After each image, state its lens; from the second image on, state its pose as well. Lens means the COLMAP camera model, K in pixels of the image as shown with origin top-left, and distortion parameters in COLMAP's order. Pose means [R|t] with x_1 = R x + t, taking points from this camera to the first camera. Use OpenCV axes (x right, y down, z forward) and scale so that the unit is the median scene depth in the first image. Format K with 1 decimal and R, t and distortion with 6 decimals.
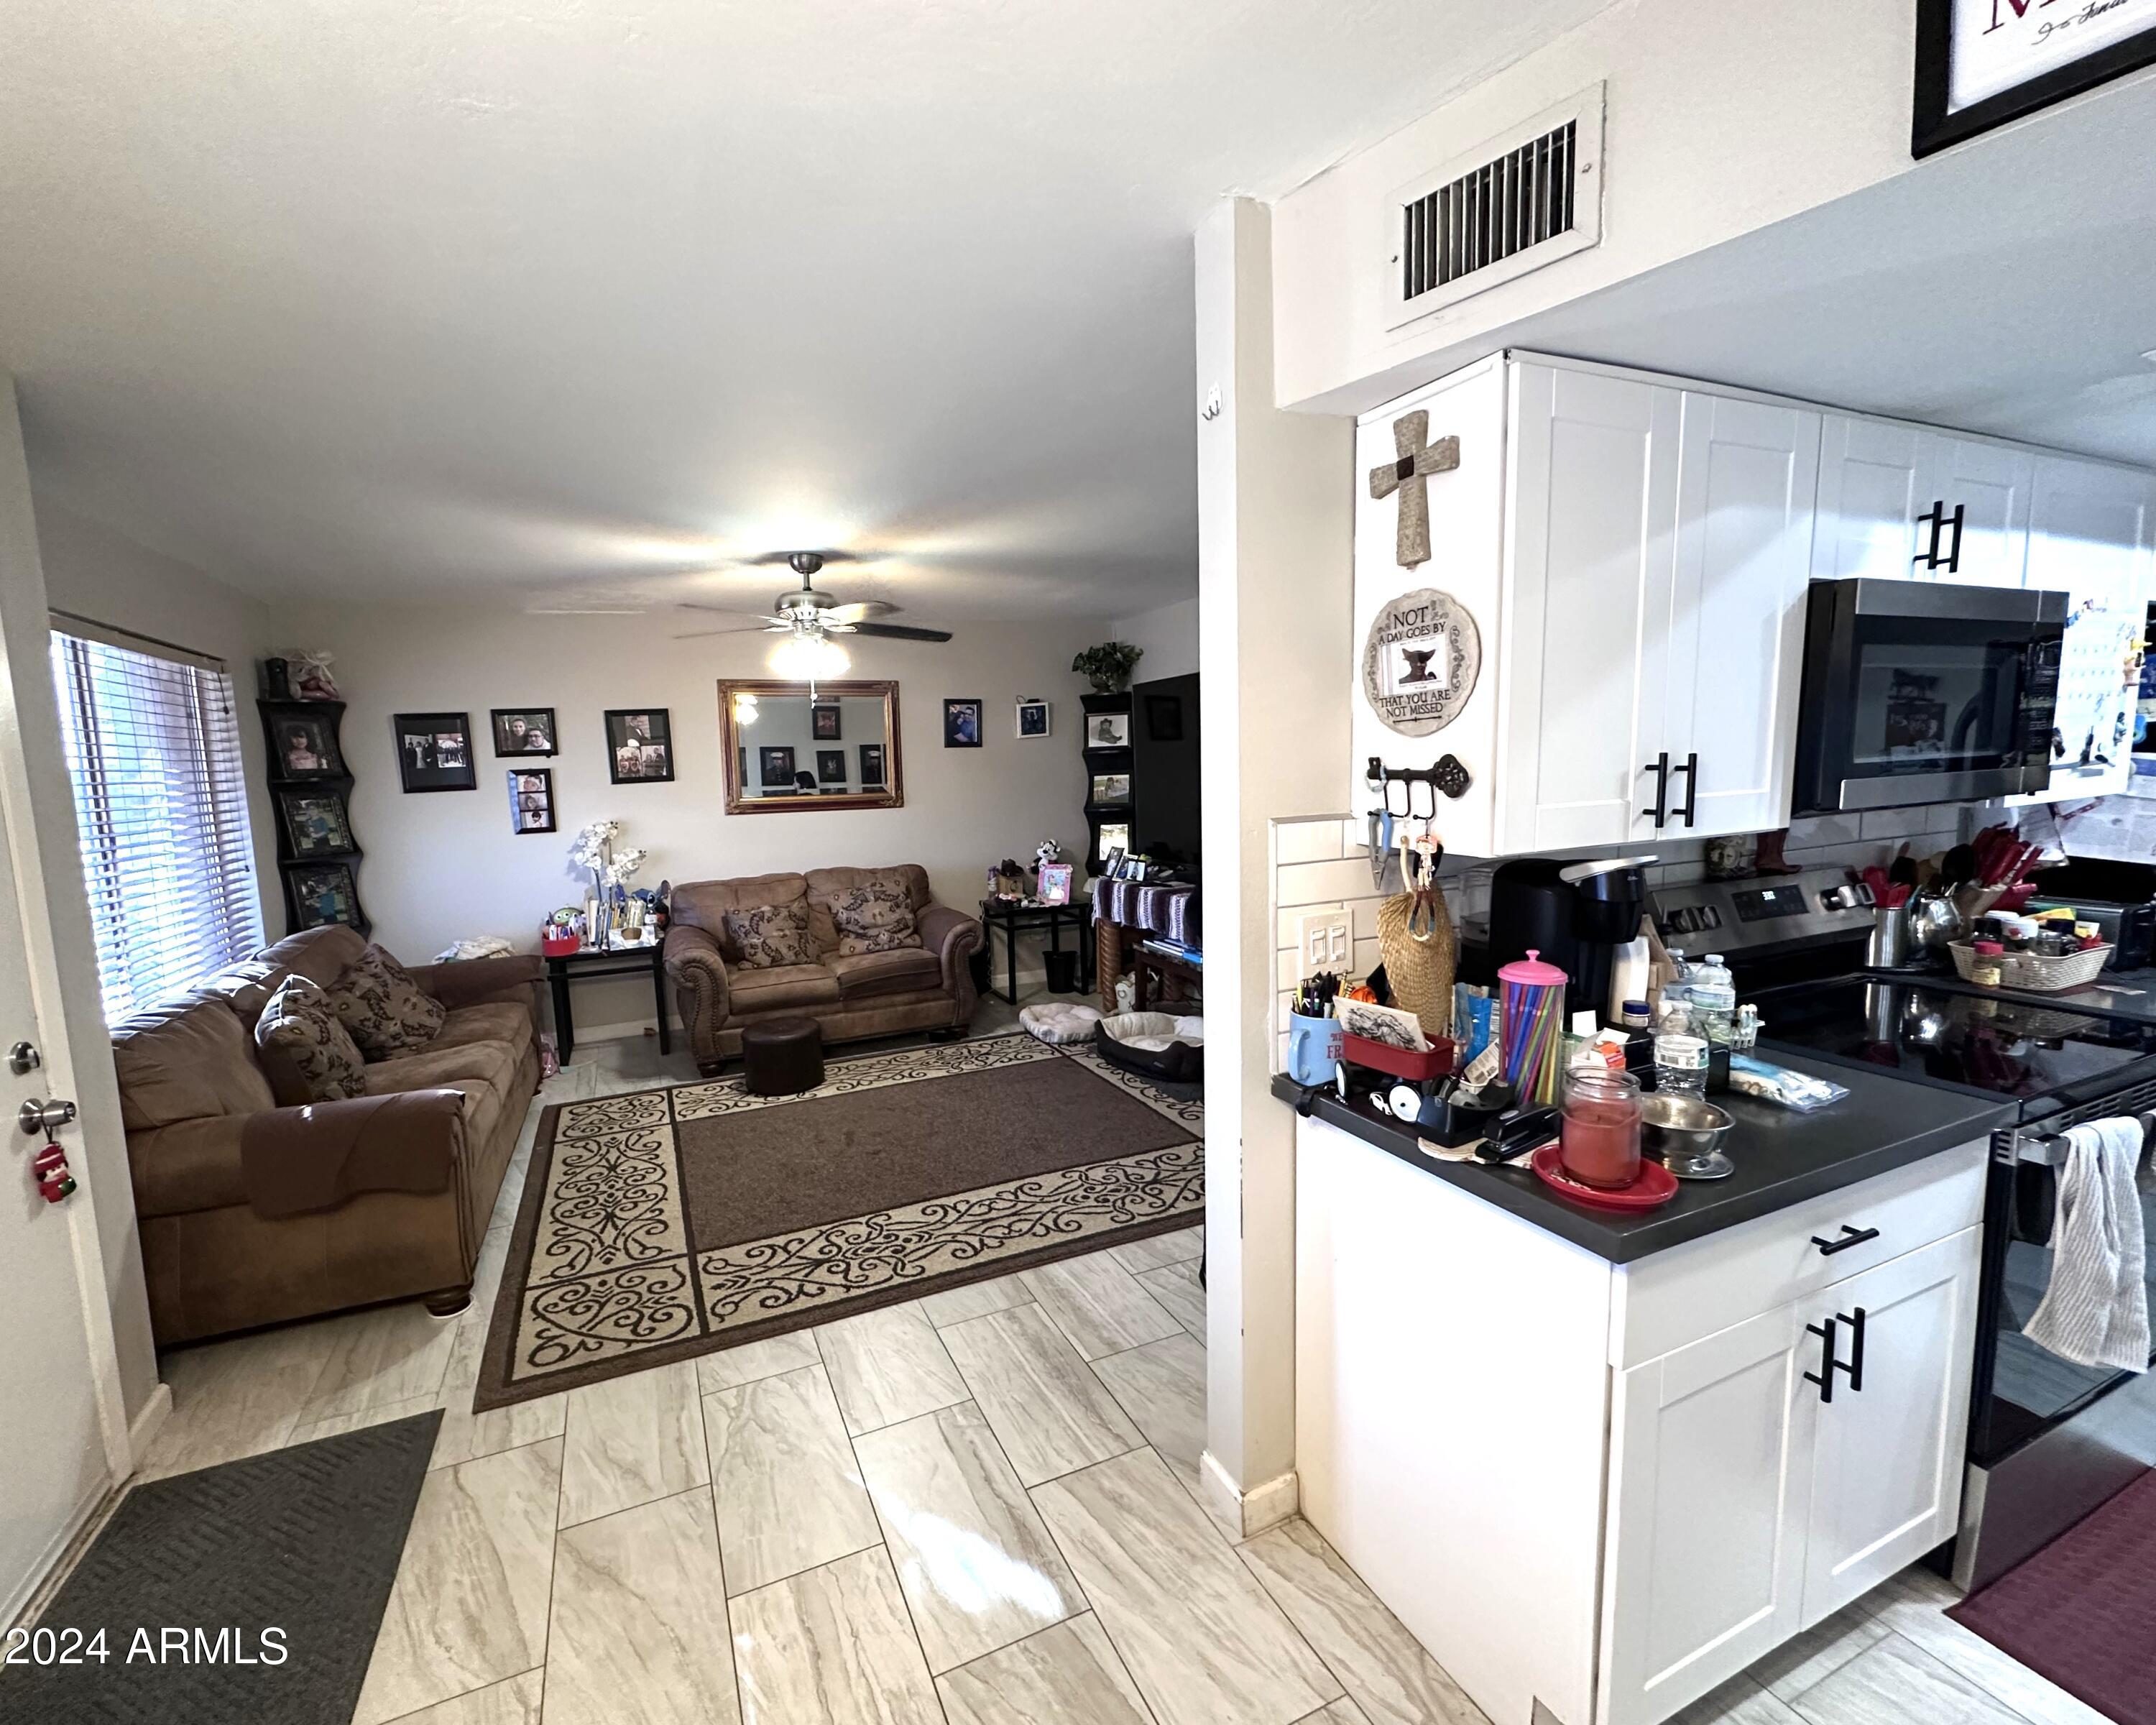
lens RADIAL K [[934.2, 0, 997.6], [0, 934.2, 865.2], [0, 0, 1]] dist [-0.000556, -0.000164]
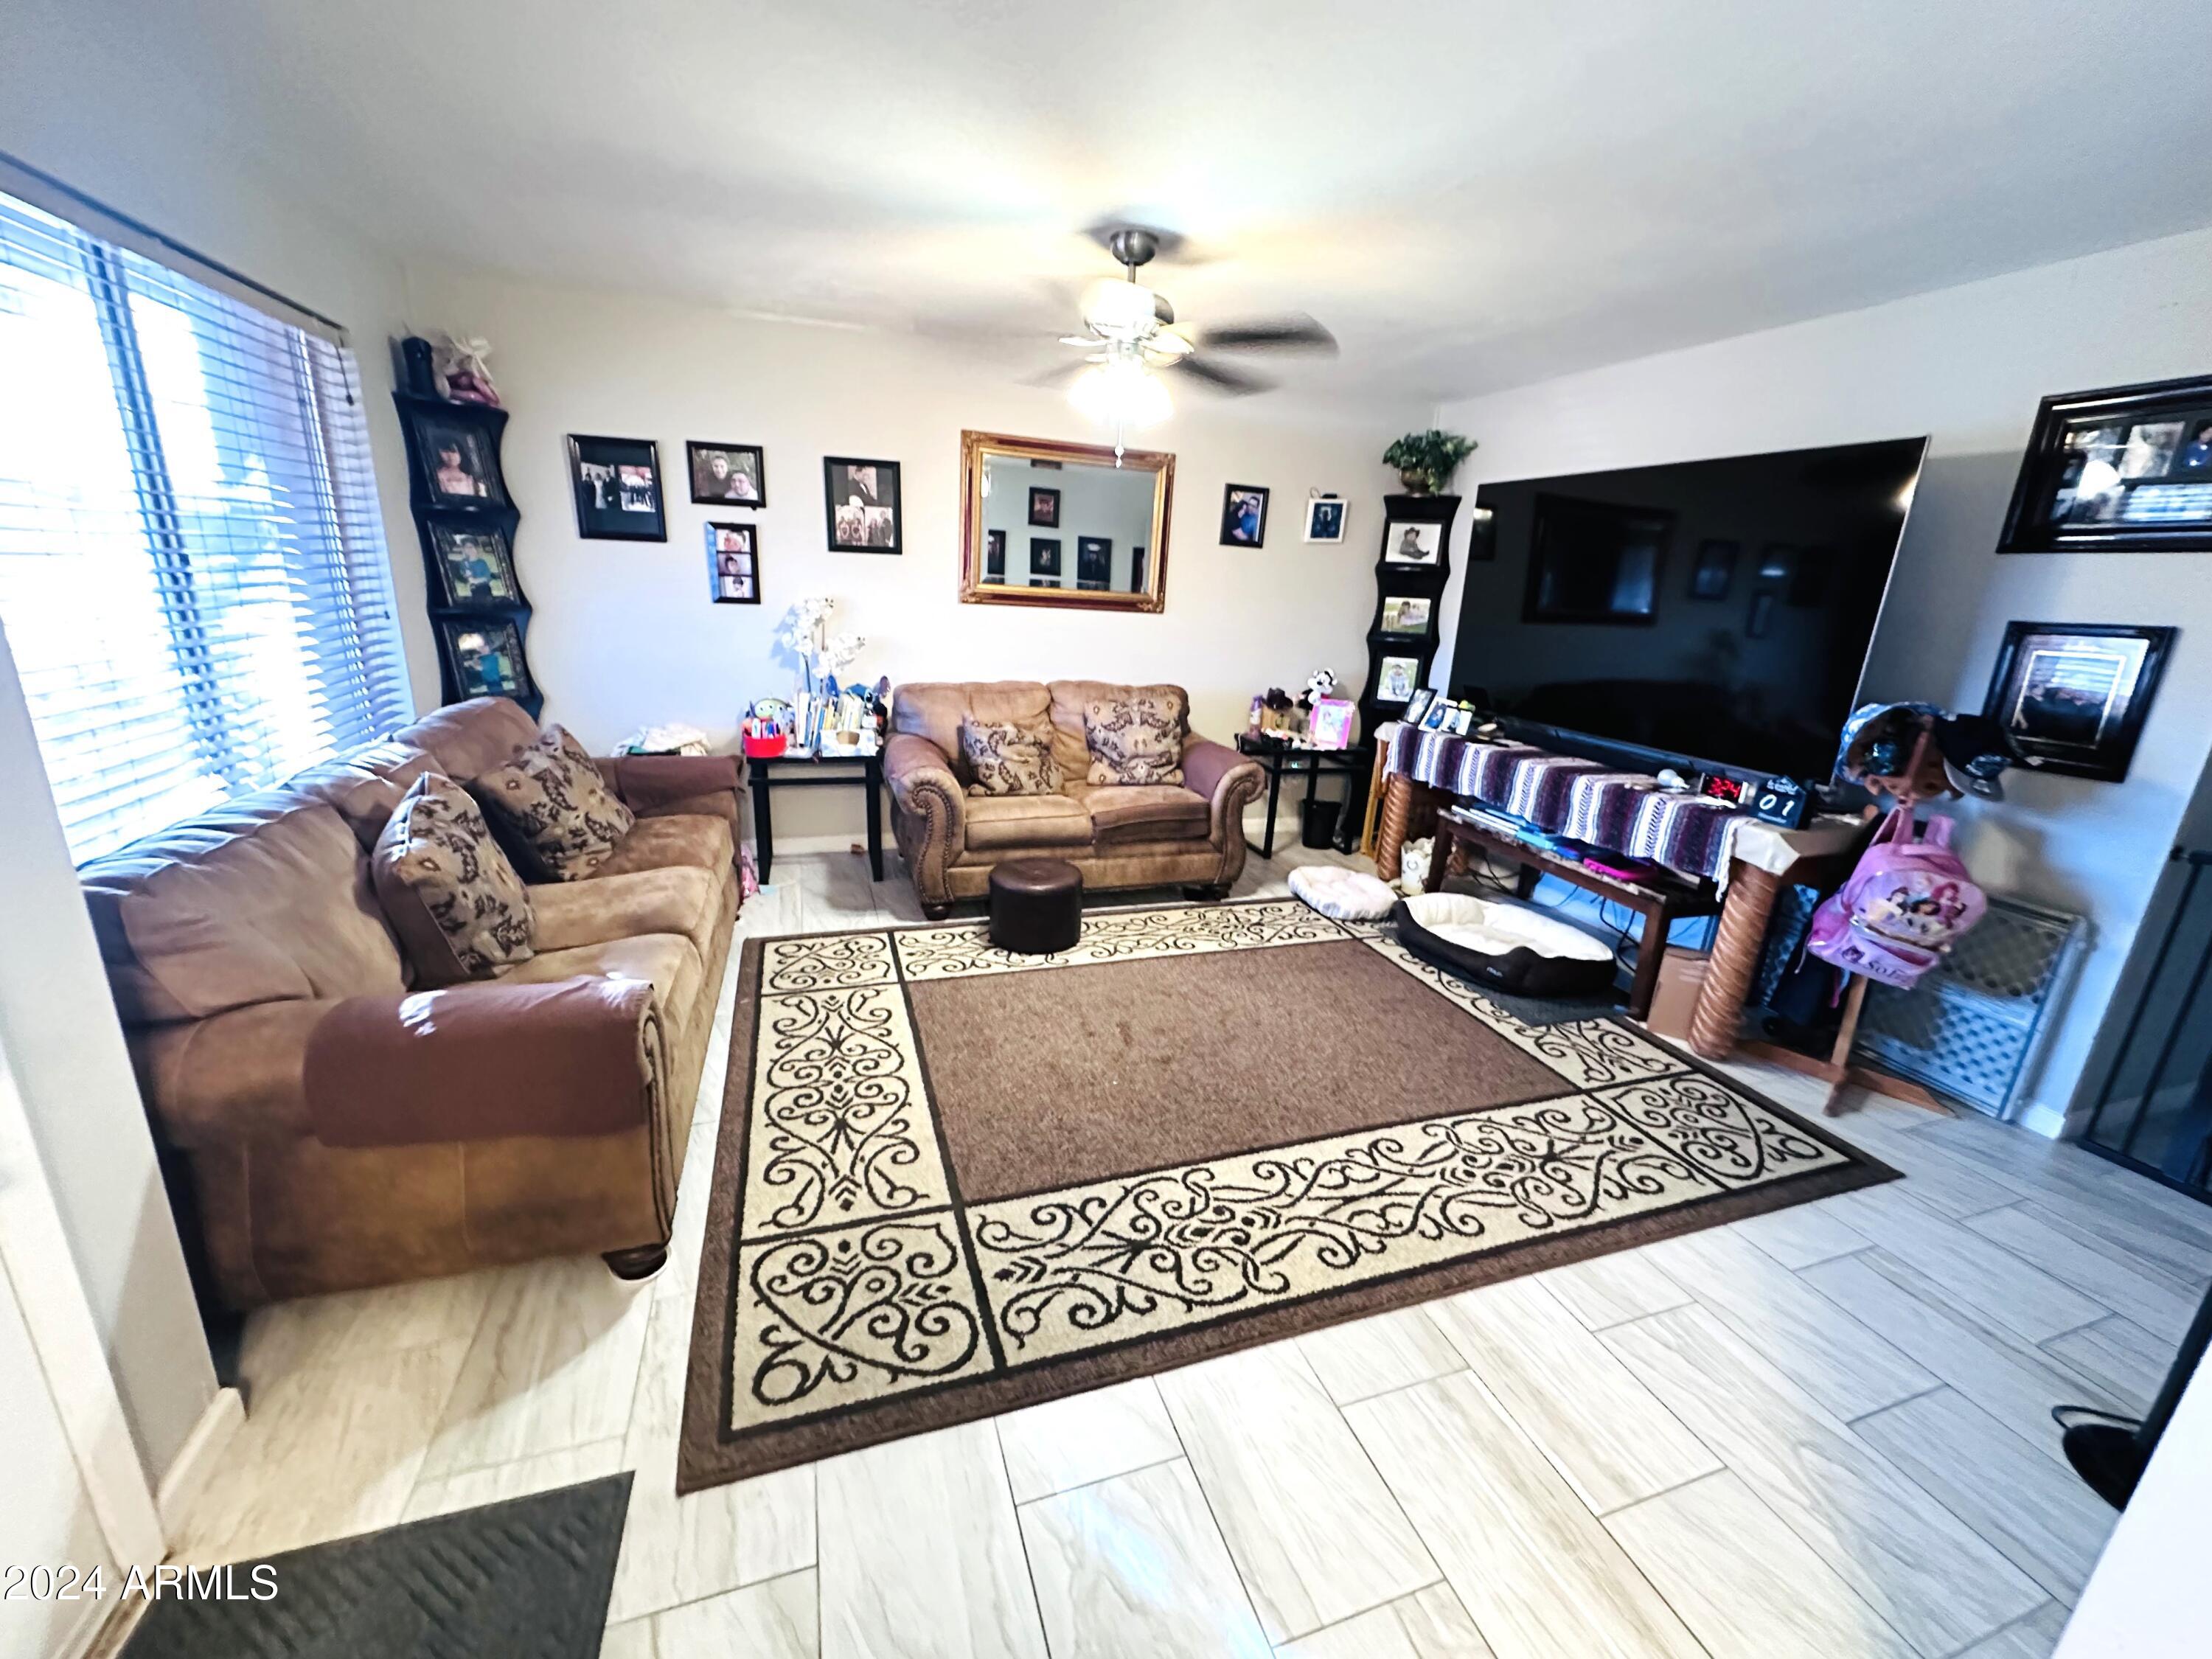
lens RADIAL K [[892.8, 0, 1106.0], [0, 892.8, 829.5], [0, 0, 1]] dist [-0.000466, 0.000086]
pose [[0.994215, 0.103092, -0.030132, -0.149059], [-0.096436, 0.980339, 0.172148, -0.007225], [0.047287, -0.168246, 0.984610, 0.242792]]
